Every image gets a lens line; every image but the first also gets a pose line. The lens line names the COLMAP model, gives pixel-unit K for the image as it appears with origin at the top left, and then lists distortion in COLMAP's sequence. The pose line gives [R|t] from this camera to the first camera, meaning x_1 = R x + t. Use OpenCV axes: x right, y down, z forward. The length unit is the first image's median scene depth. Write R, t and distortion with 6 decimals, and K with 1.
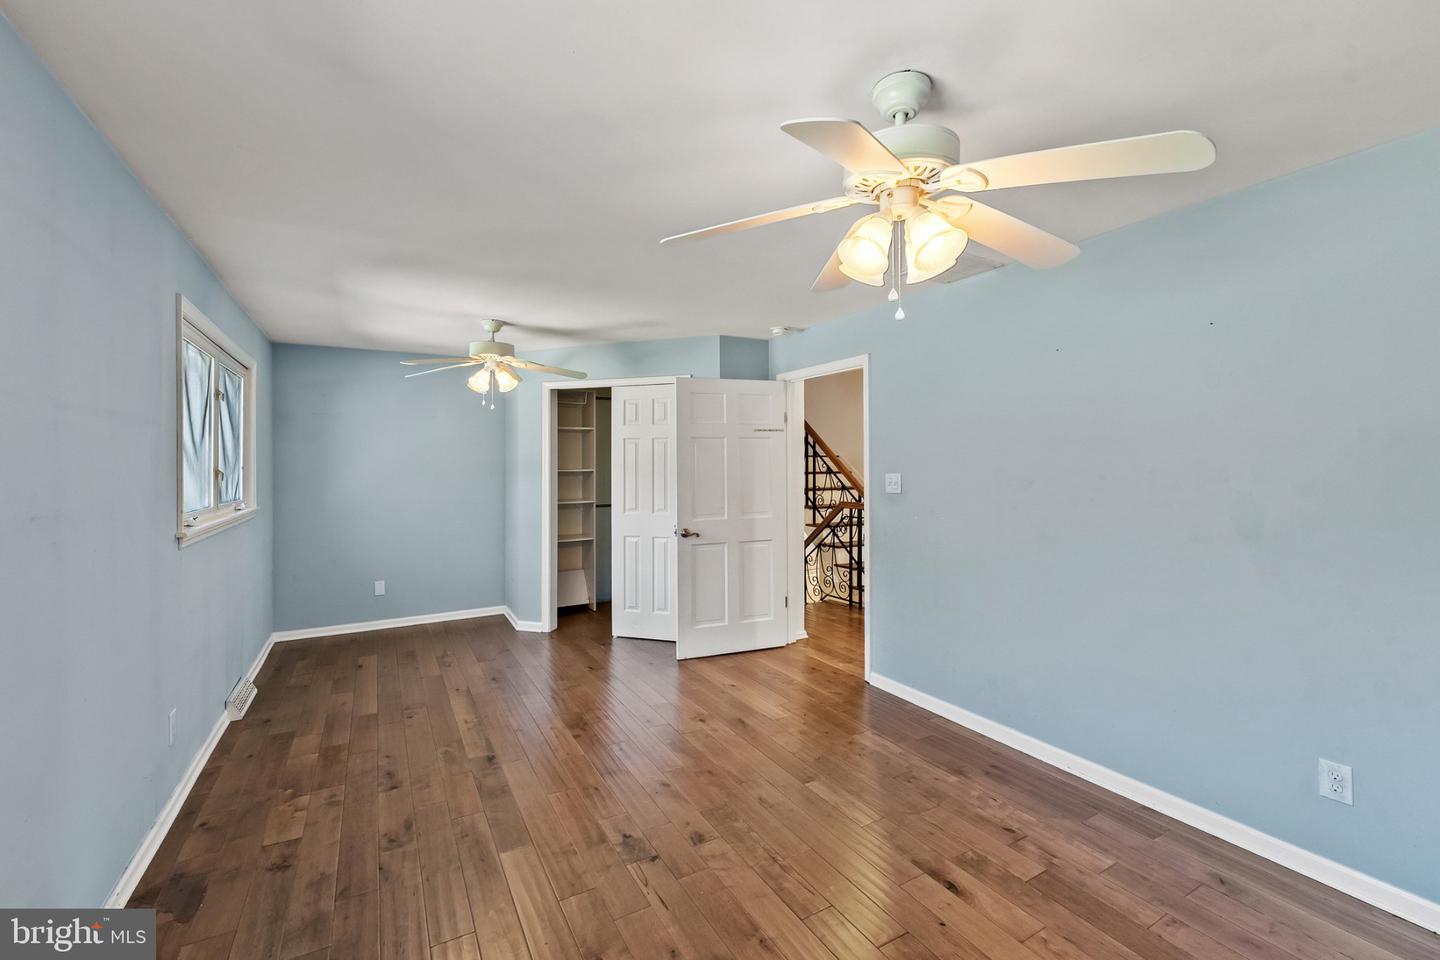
lens RADIAL K [[590.7, 0, 720.8], [0, 590.7, 460.1], [0, 0, 1]] dist [-0.000809, -0.000151]
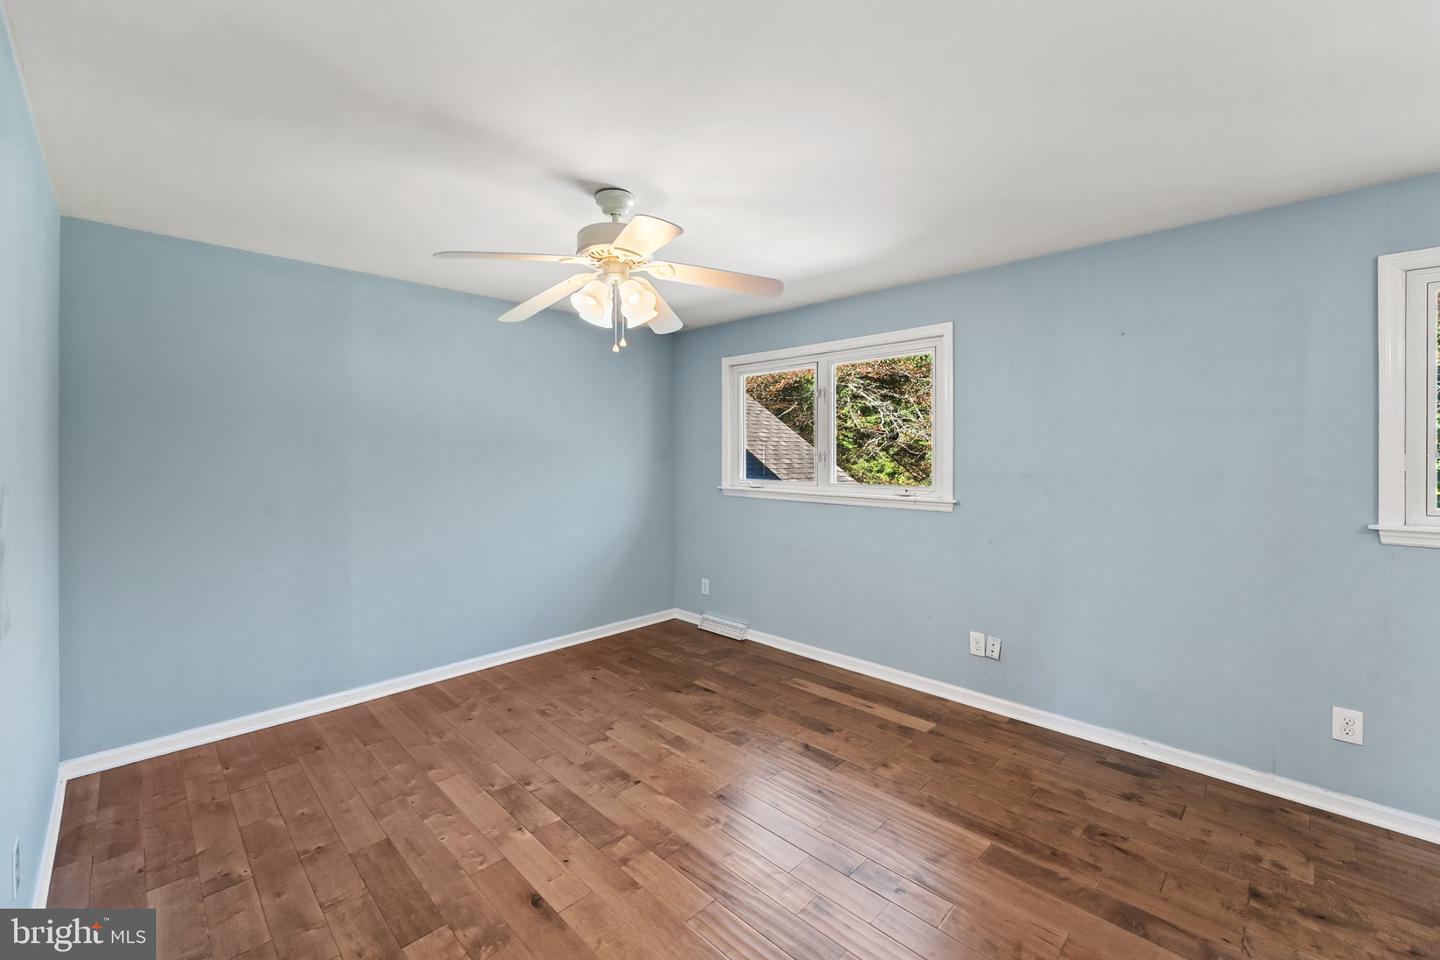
lens RADIAL K [[590.7, 0, 720.8], [0, 590.7, 460.1], [0, 0, 1]] dist [-0.000809, -0.000151]
pose [[-0.965142, 0.005227, -0.261673, 0.328958], [0.006127, 0.999978, -0.002627, 0.021312], [0.261654, -0.004139, -0.965153, 1.873433]]
